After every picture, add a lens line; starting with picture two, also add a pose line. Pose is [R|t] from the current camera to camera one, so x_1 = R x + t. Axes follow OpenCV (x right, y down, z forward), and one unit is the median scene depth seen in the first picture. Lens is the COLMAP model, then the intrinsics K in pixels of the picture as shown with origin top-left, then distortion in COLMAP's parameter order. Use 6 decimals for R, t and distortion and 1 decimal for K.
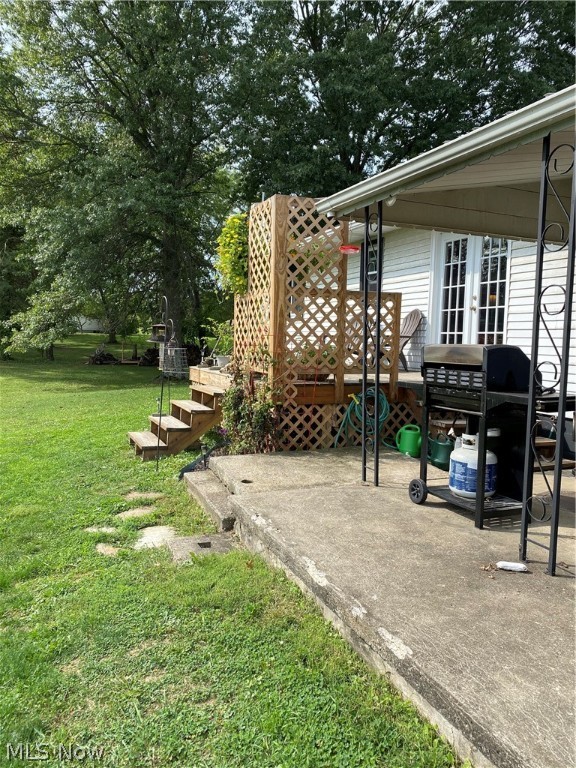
lens RADIAL K [[584.4, 0, 285.5], [0, 584.4, 387.6], [0, 0, 1]] dist [0.075541, -0.141909]
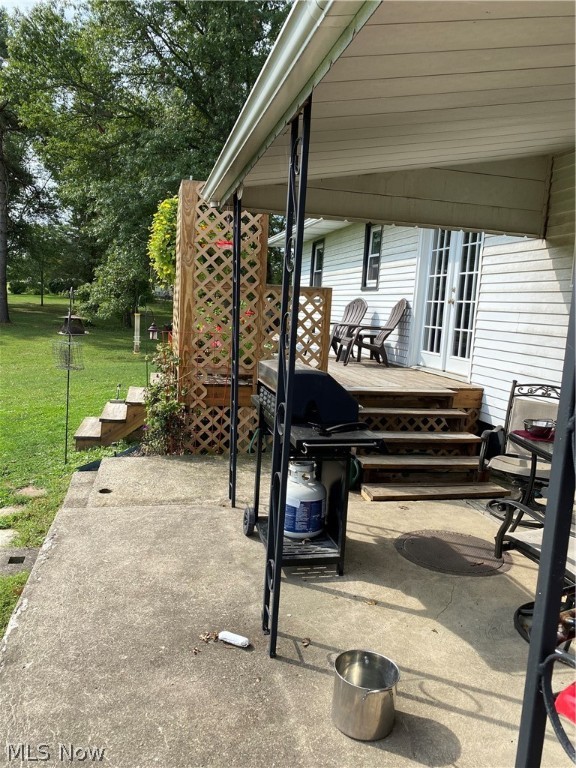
lens RADIAL K [[583.7, 0, 293.1], [0, 583.7, 387.4], [0, 0, 1]] dist [0.026306, -0.047429]
pose [[0.984217, 0.050921, -0.169482, 0.310177], [-0.041502, 0.997415, 0.058660, -0.060412], [0.172031, -0.050700, 0.983786, 0.101025]]
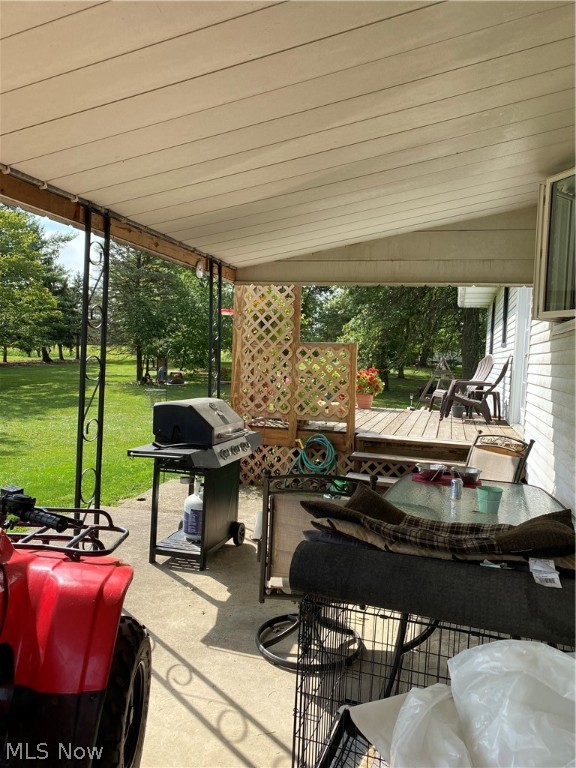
lens RADIAL K [[582.6, 0, 284.4], [0, 582.6, 385.1], [0, 0, 1]] dist [0.044174, -0.050423]
pose [[0.773751, 0.037426, -0.632383, 0.765895], [-0.070446, 0.997145, -0.027179, -0.056637], [0.629561, 0.065579, 0.774179, 0.160653]]
